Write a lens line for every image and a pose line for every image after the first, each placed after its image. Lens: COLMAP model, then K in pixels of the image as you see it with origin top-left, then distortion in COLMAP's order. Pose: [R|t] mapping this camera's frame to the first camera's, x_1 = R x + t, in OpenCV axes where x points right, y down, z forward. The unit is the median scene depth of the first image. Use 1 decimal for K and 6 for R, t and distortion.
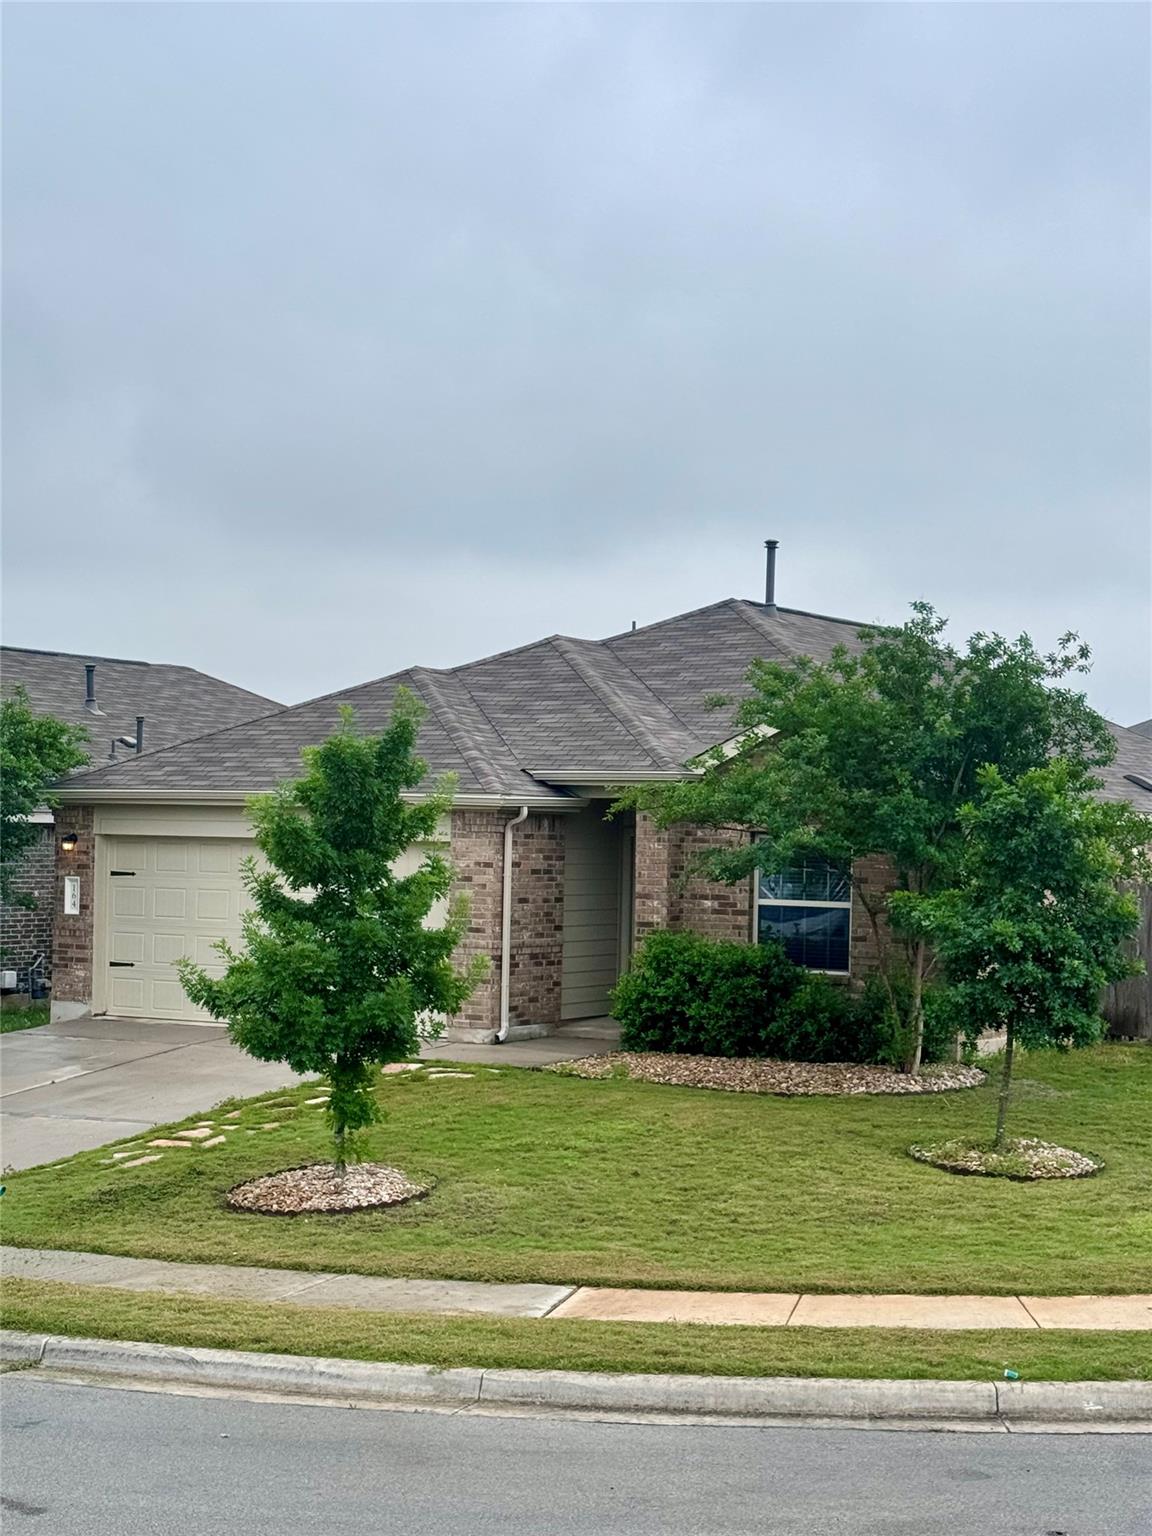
lens RADIAL K [[2536.7, 0, 595.0], [0, 2536.7, 770.5], [0, 0, 1]] dist [0.134296, 0.169637]
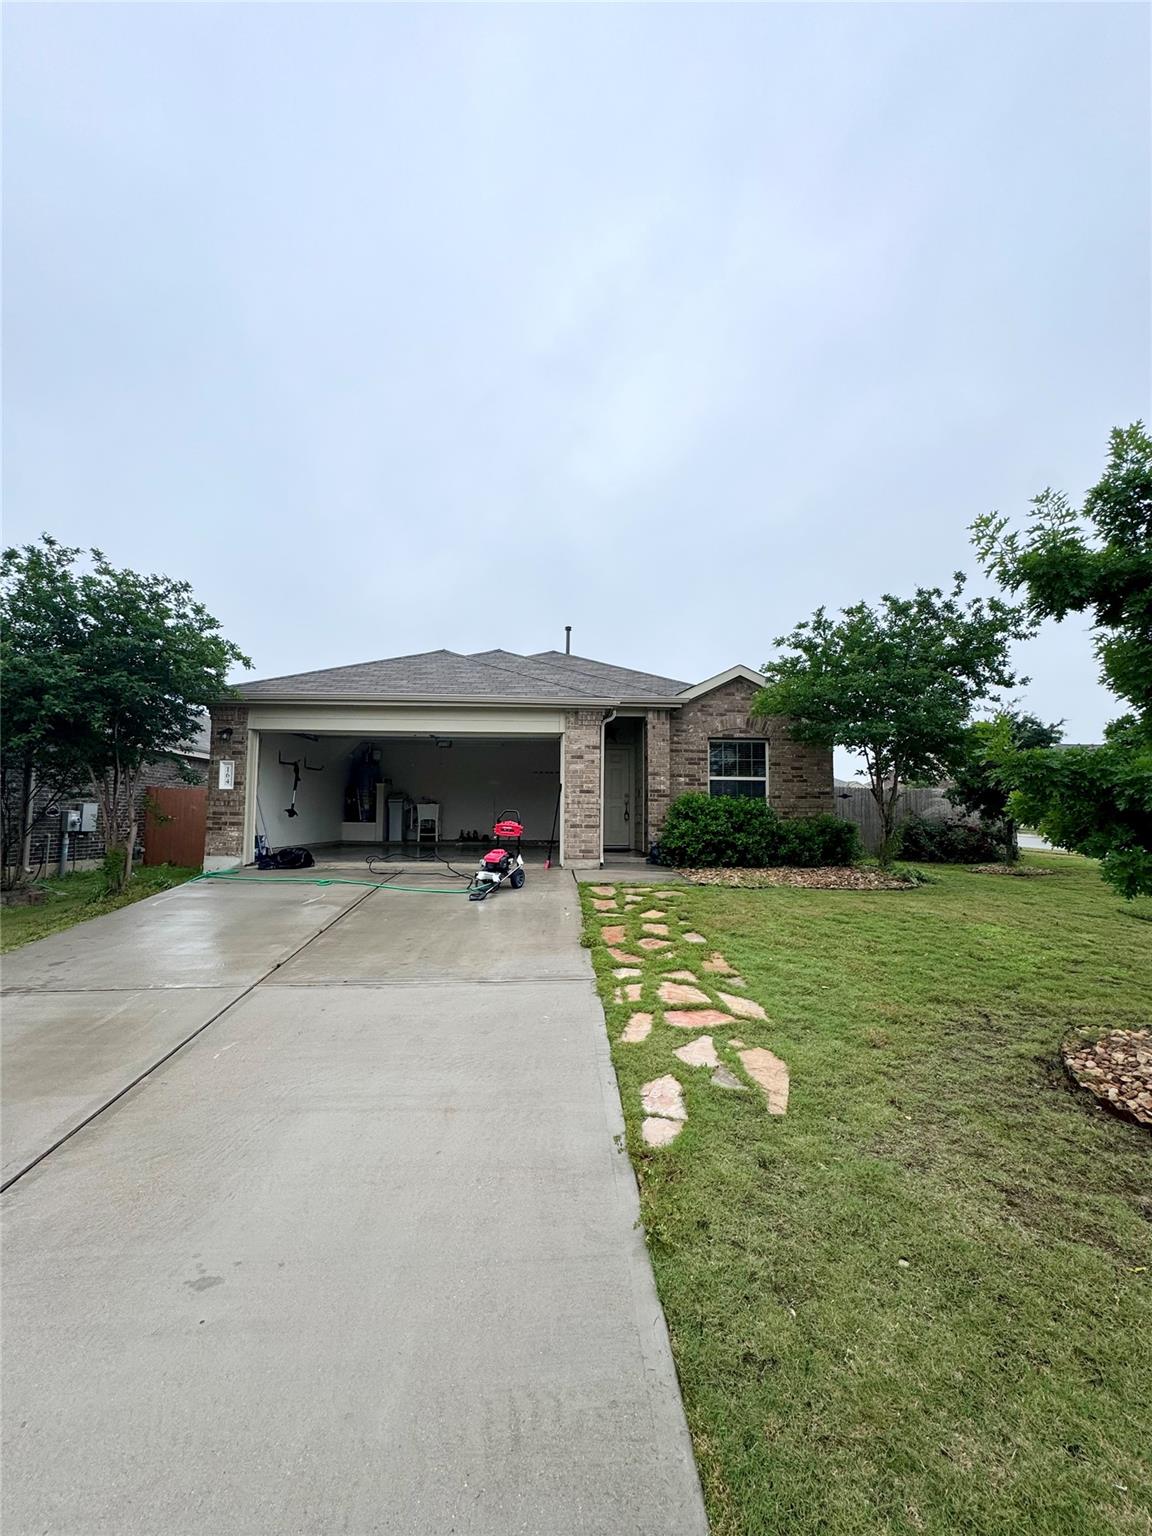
lens RADIAL K [[611.0, 0, 576.0], [0, 611.0, 768.0], [0, 0, 1]] dist [-0.002096, -0.000029]
pose [[0.853120, 0.026690, 0.521032, -0.294397], [-0.001496, 0.998812, -0.048714, 0.082733], [-0.521713, 0.040780, 0.852146, 0.874346]]
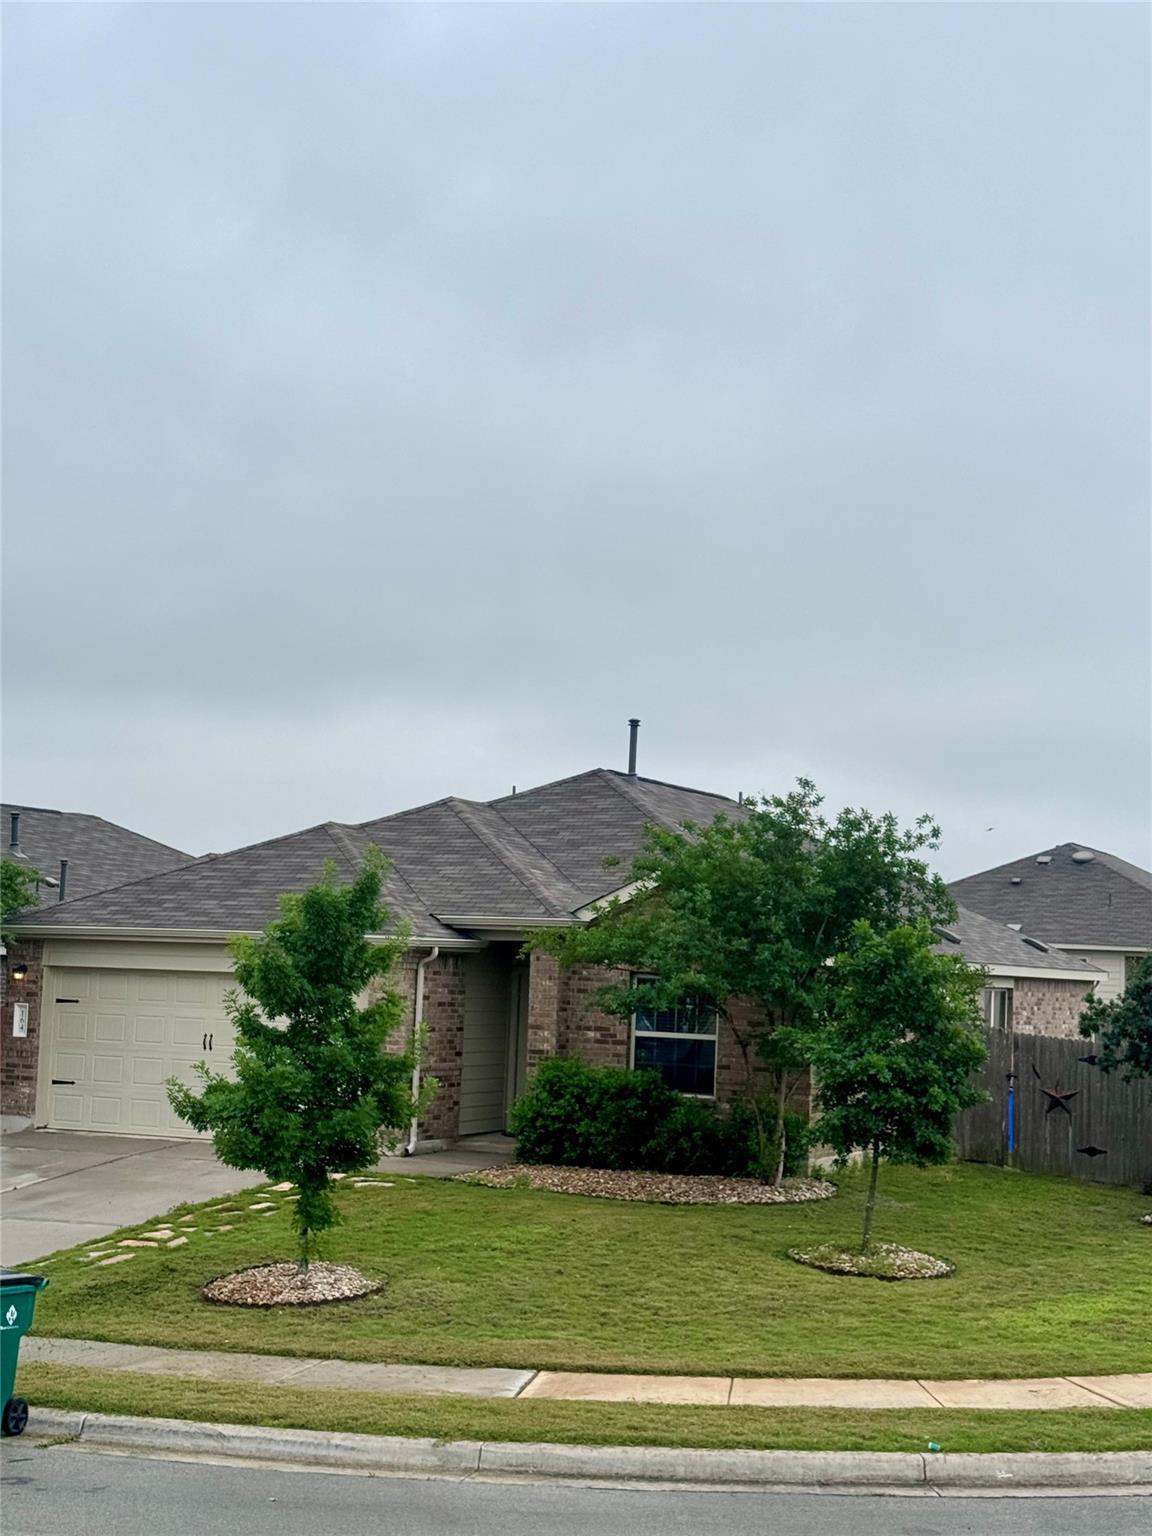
lens RADIAL K [[2248.8, 0, 576.0], [0, 2248.8, 768.0], [0, 0, 1]] dist [0.163294, -0.125320]
pose [[0.996617, 0.023928, 0.078631, -0.058089], [-0.018881, 0.997751, -0.064312, -0.002748], [-0.079993, 0.062610, 0.994827, -0.030202]]
